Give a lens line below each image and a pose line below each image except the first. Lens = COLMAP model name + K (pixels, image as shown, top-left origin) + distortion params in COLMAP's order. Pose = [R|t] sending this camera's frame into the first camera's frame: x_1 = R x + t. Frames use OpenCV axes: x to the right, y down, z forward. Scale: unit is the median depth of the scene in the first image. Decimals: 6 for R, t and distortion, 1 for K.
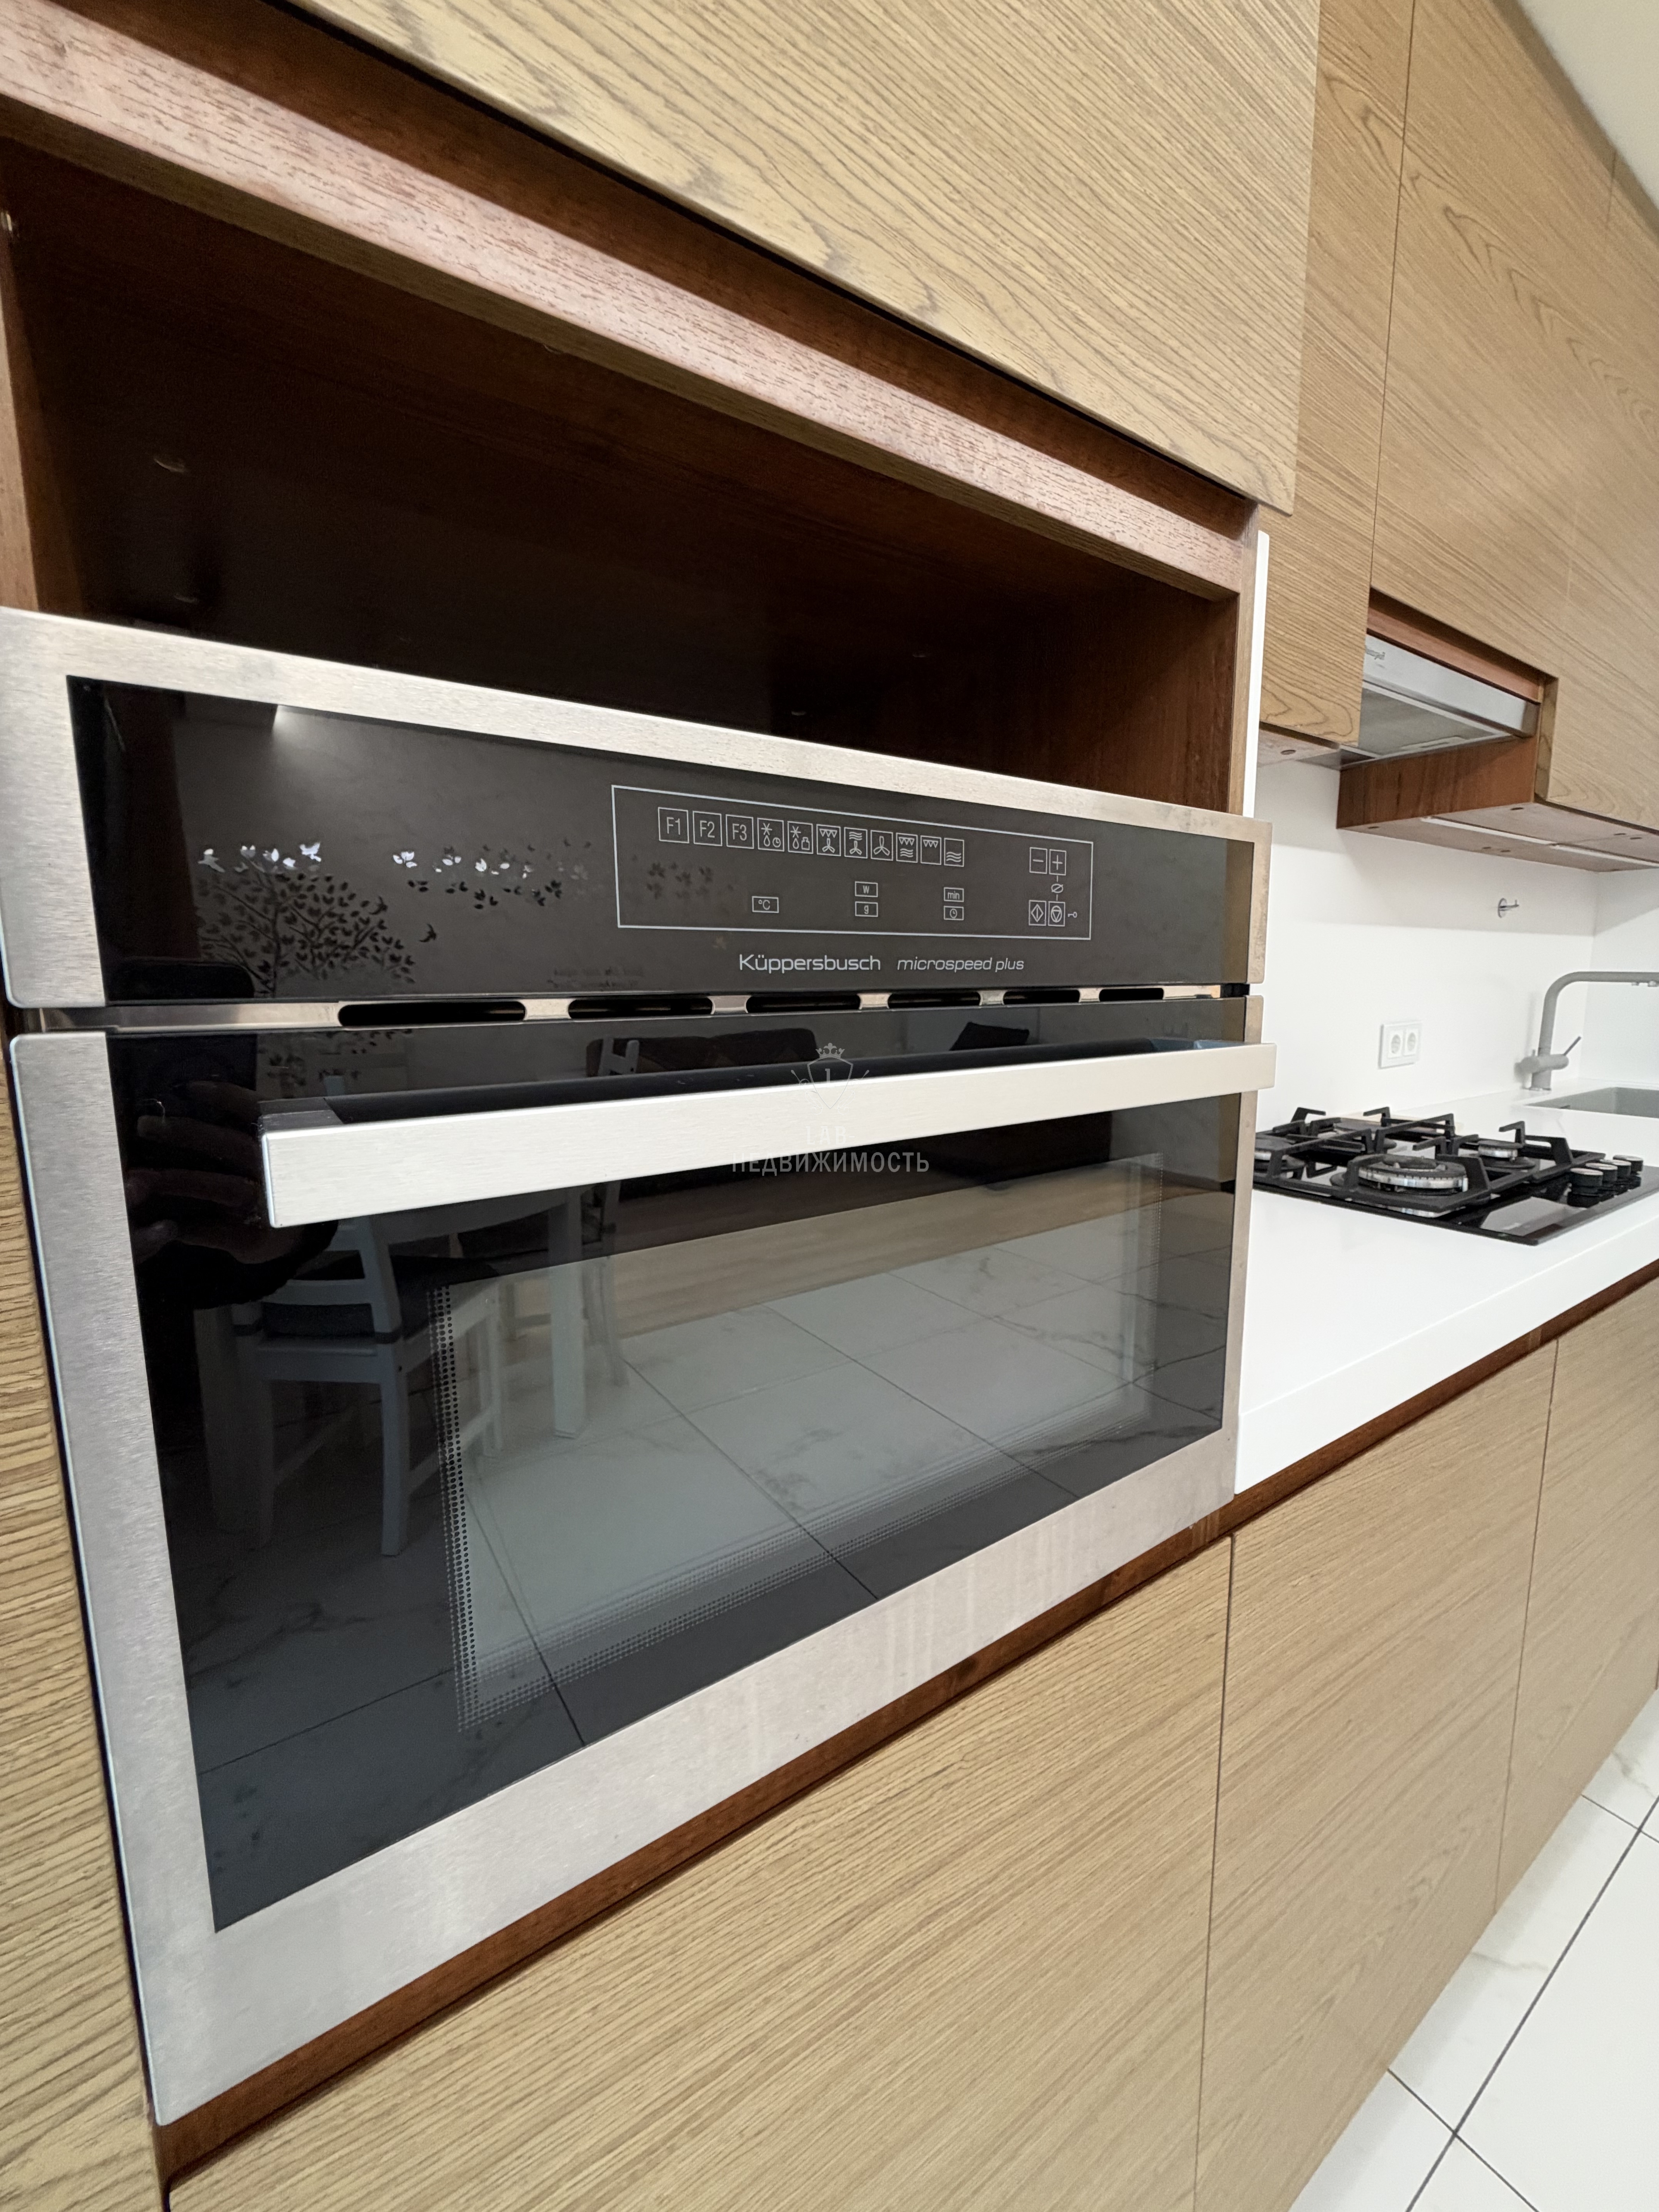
lens RADIAL K [[882.6, 0, 828.7], [0, 882.6, 1101.9], [0, 0, 1]] dist [0.000605, 0.000016]
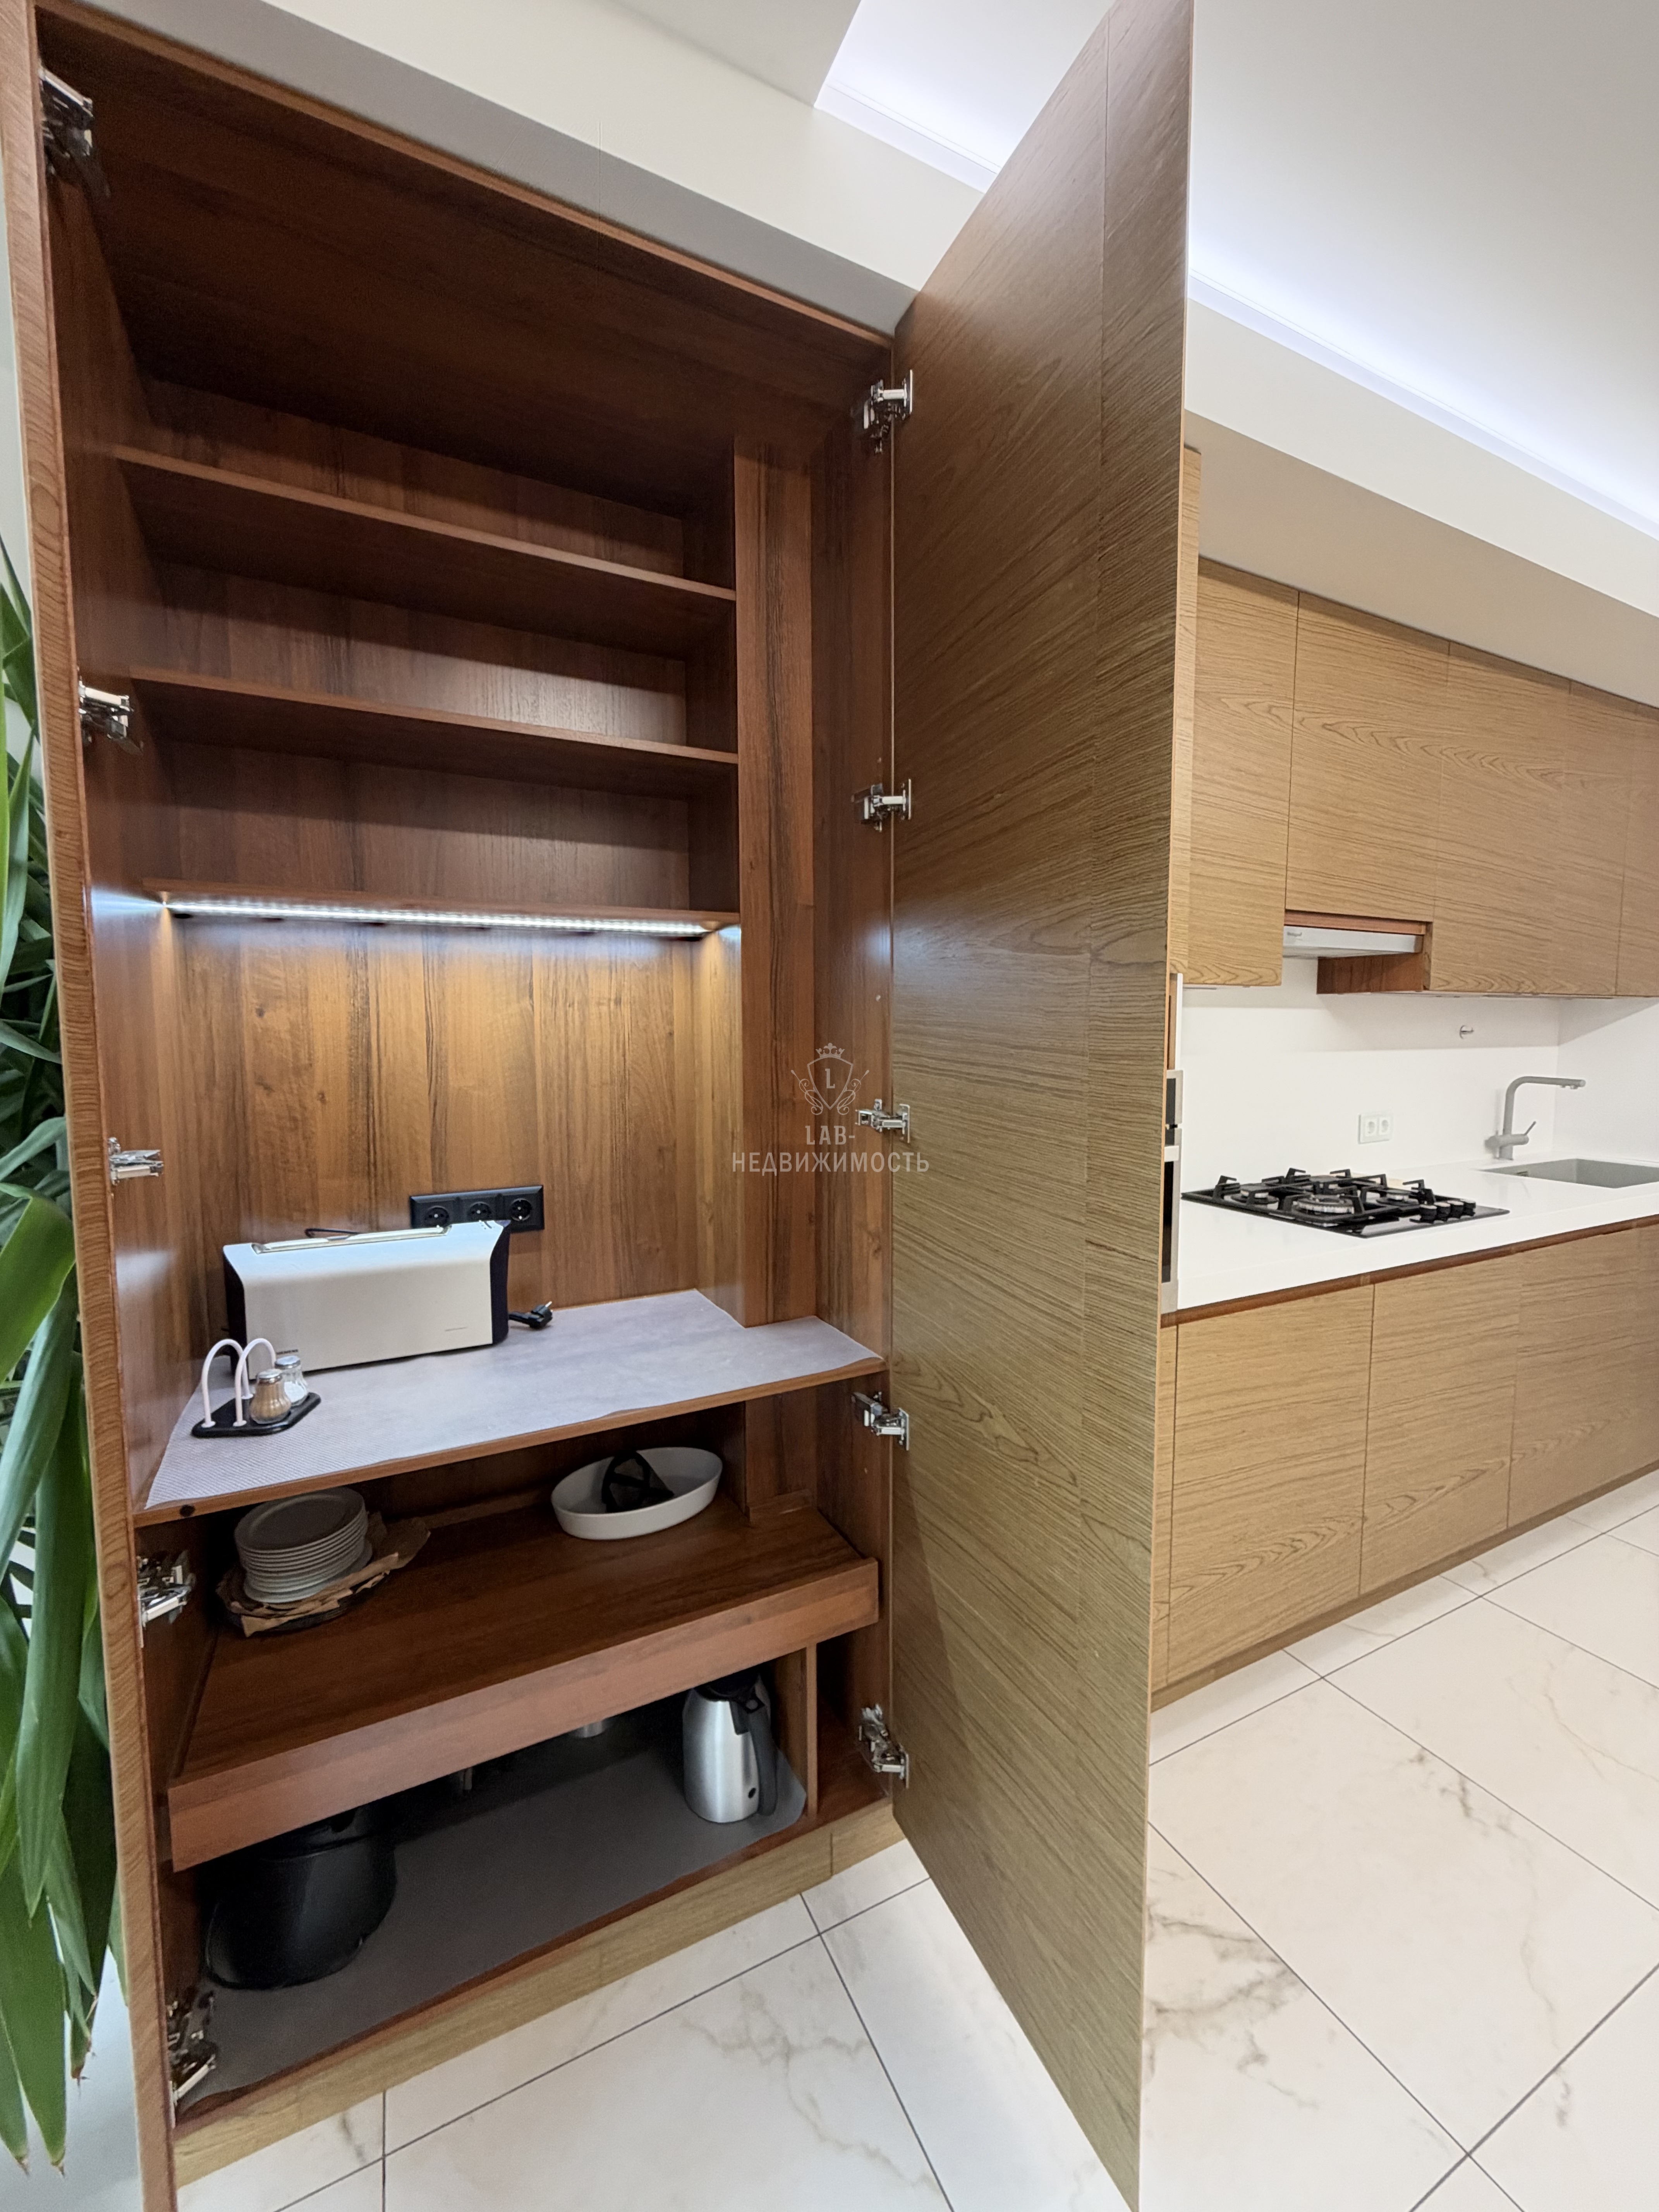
lens RADIAL K [[882.6, 0, 828.7], [0, 882.6, 1101.9], [0, 0, 1]] dist [0.000605, 0.000016]
pose [[0.991939, 0.014825, -0.125849, -0.132930], [-0.021845, 0.998270, -0.054584, -0.009524], [0.124822, 0.056893, 0.990547, -0.910579]]
